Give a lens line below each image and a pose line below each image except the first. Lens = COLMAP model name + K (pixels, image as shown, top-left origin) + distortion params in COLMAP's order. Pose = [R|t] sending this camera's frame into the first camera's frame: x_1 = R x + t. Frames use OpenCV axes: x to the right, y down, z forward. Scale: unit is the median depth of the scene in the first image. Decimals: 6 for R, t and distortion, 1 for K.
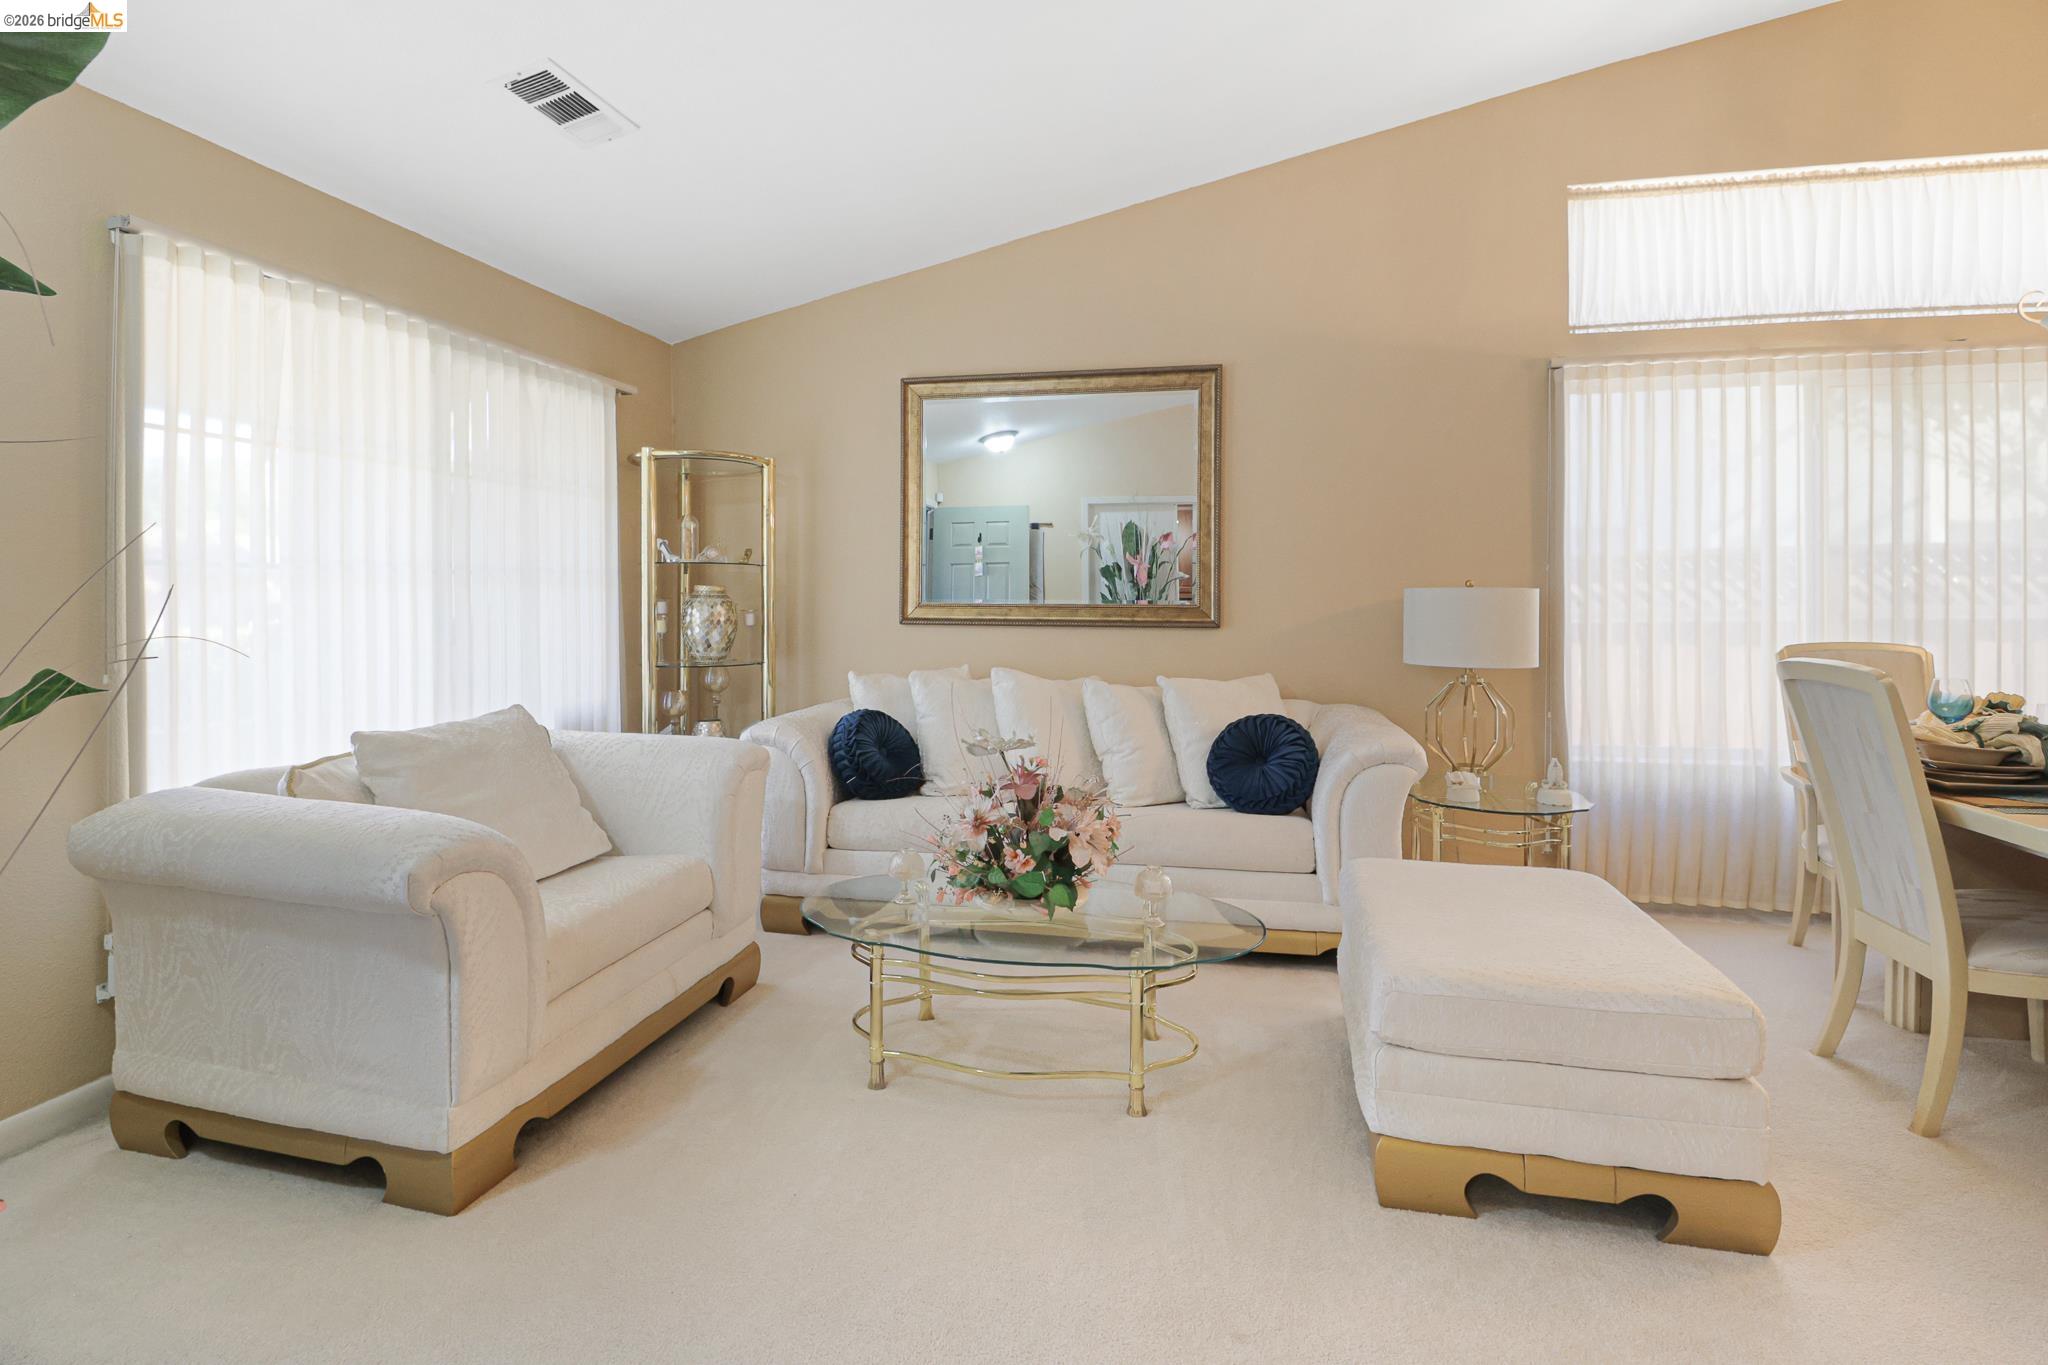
lens RADIAL K [[958.8, 0, 990.9], [0, 958.8, 612.9], [0, 0, 1]] dist [-0.033635, -0.002342]
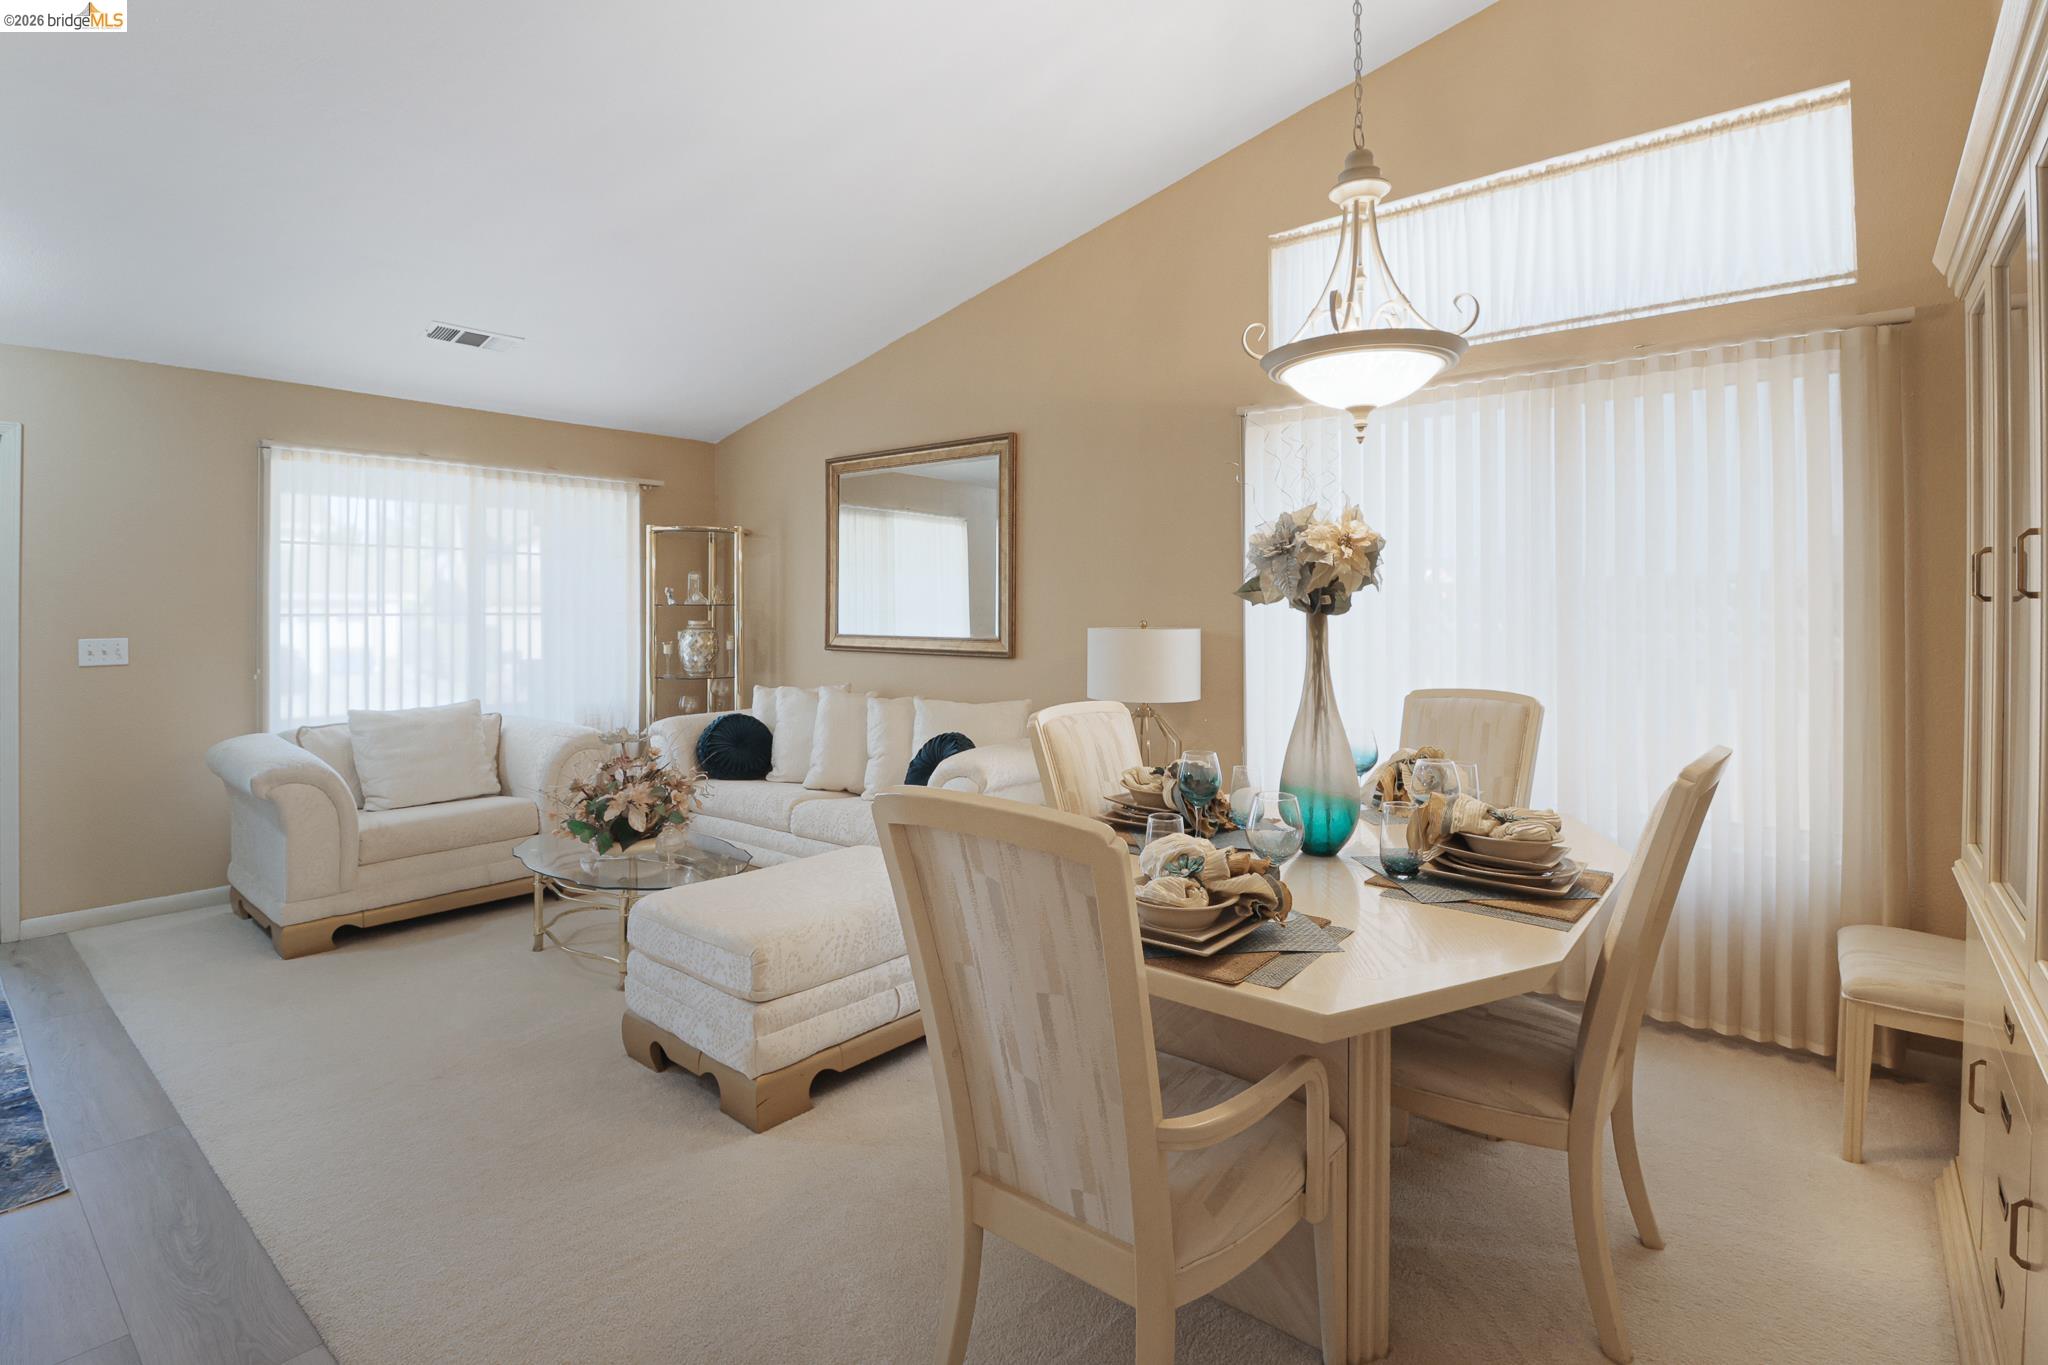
lens RADIAL K [[958.8, 0, 1031.8], [0, 958.8, 606.9], [0, 0, 1]] dist [-0.033635, -0.002342]
pose [[0.902535, -0.004315, -0.430594, 0.832282], [-0.002606, 0.999877, -0.015481, -0.031510], [0.430608, 0.015094, 0.902413, -0.046744]]
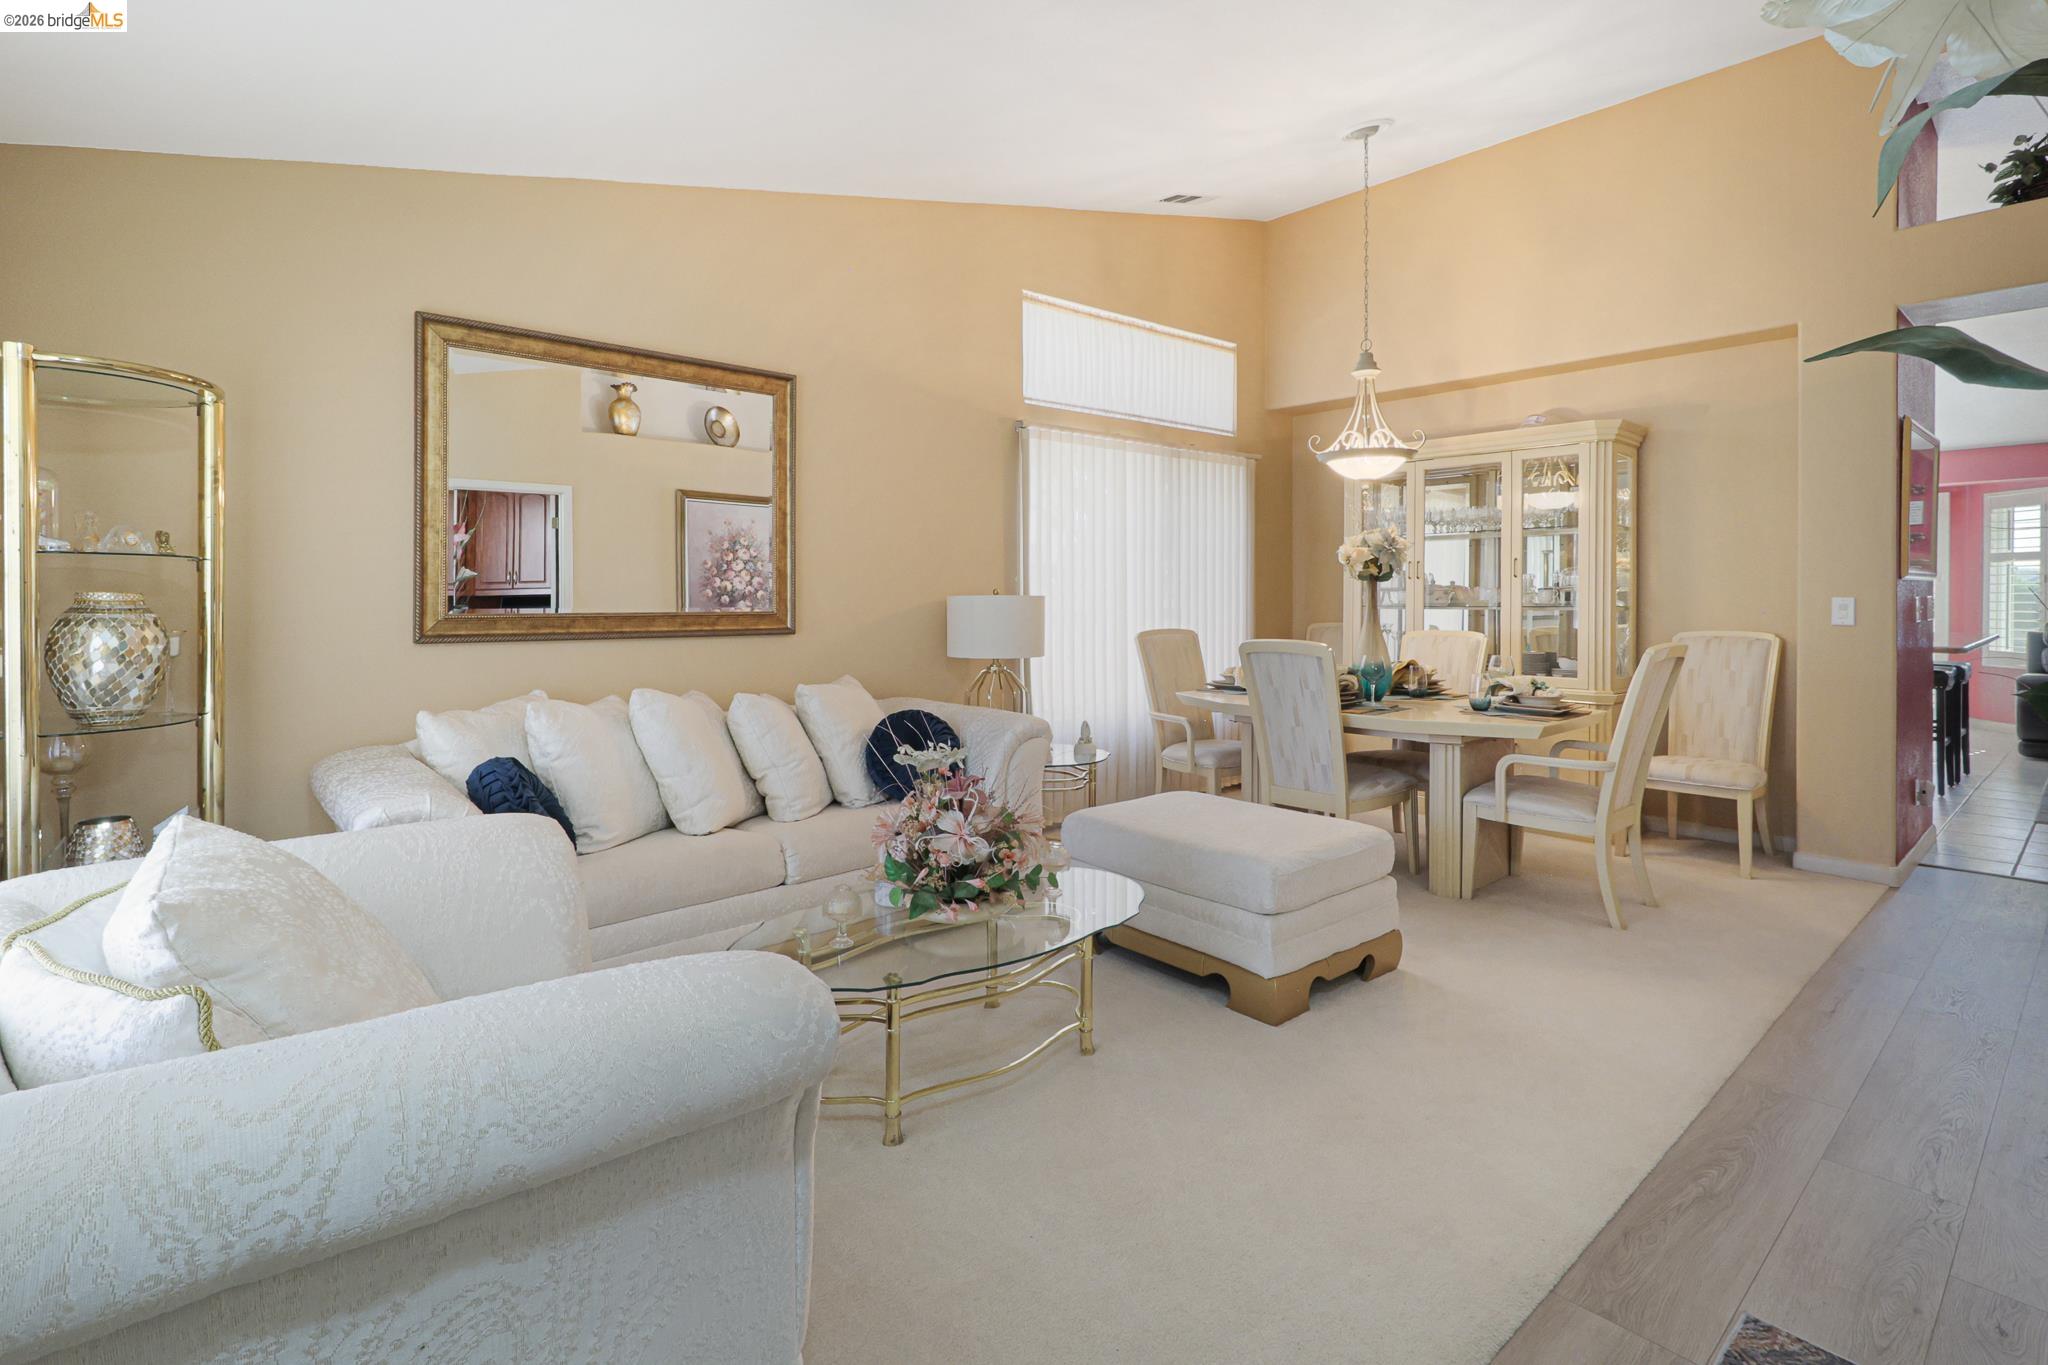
lens RADIAL K [[958.8, 0, 1013.7], [0, 958.8, 616.4], [0, 0, 1]] dist [-0.033635, -0.002342]
pose [[0.577519, -0.020232, 0.816126, -0.497729], [0.014976, 0.999787, 0.014187, -0.014816], [-0.816240, 0.004029, 0.577699, 0.239039]]
